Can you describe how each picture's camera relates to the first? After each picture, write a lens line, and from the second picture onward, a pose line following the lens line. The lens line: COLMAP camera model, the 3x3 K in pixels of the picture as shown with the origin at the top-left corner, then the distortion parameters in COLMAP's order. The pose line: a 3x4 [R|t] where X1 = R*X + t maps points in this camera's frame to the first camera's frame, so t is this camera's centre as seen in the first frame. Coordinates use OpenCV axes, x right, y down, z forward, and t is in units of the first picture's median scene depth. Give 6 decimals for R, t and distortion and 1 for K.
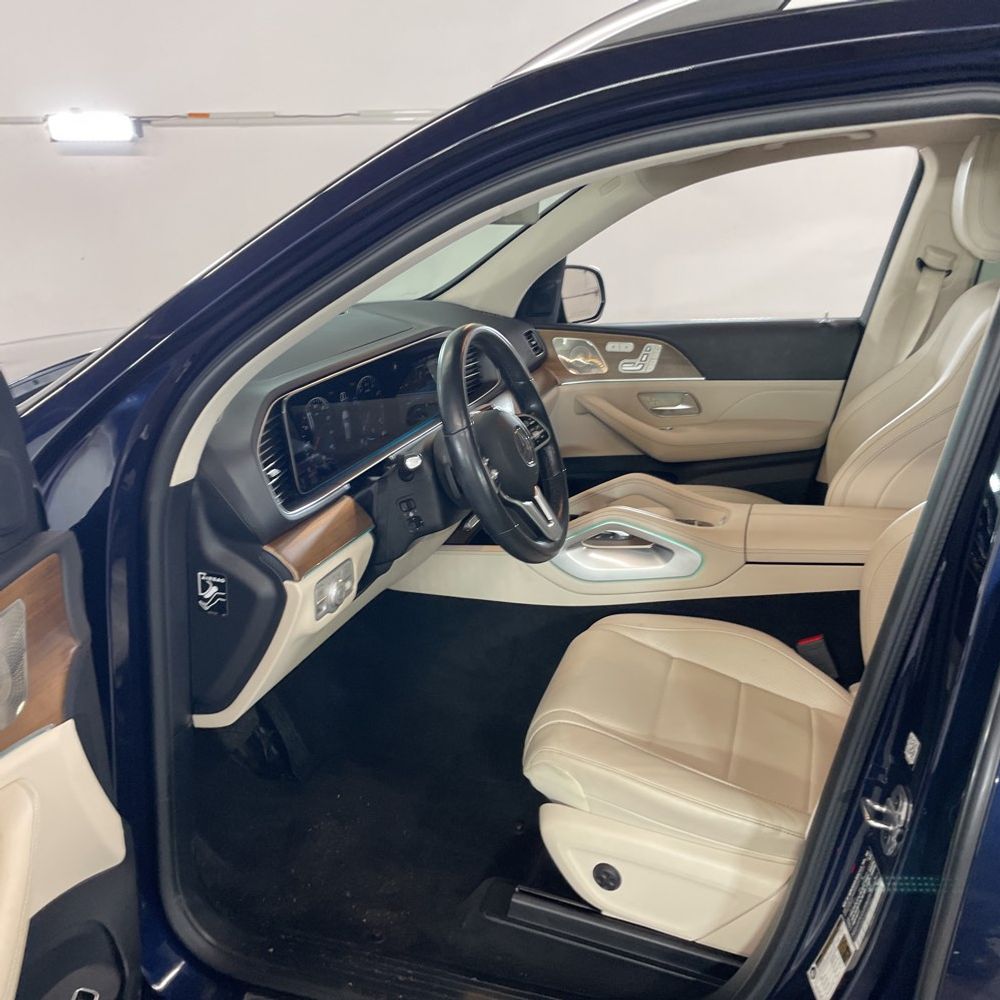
lens RADIAL K [[1011.1, 0, 506.2], [0, 1011.1, 505.2], [0, 0, 1]] dist [0.095860, -0.132696]
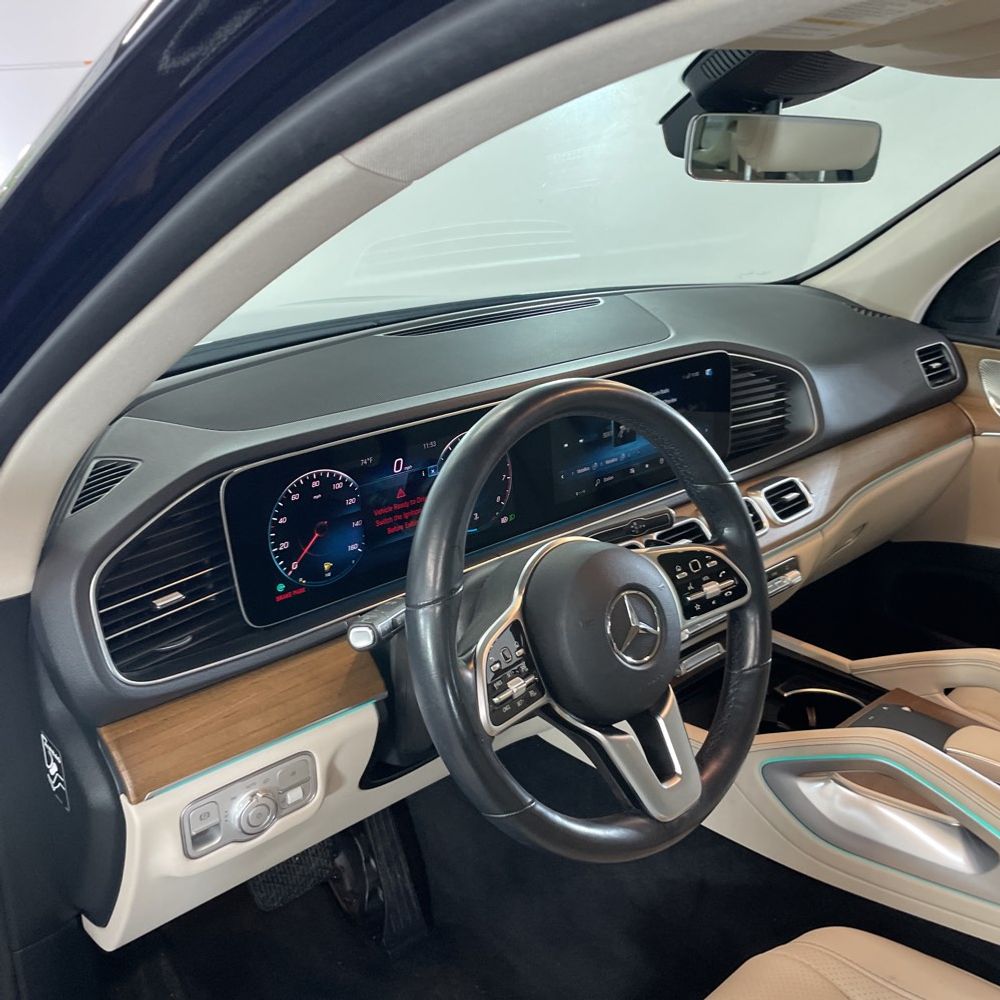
lens RADIAL K [[1011.1, 0, 506.2], [0, 1011.1, 505.2], [0, 0, 1]] dist [0.095860, -0.132696]
pose [[0.858174, 0.183228, -0.479547, 0.155000], [-0.155683, 0.983033, 0.096998, -0.124816], [0.489184, -0.008584, 0.872139, 0.412325]]
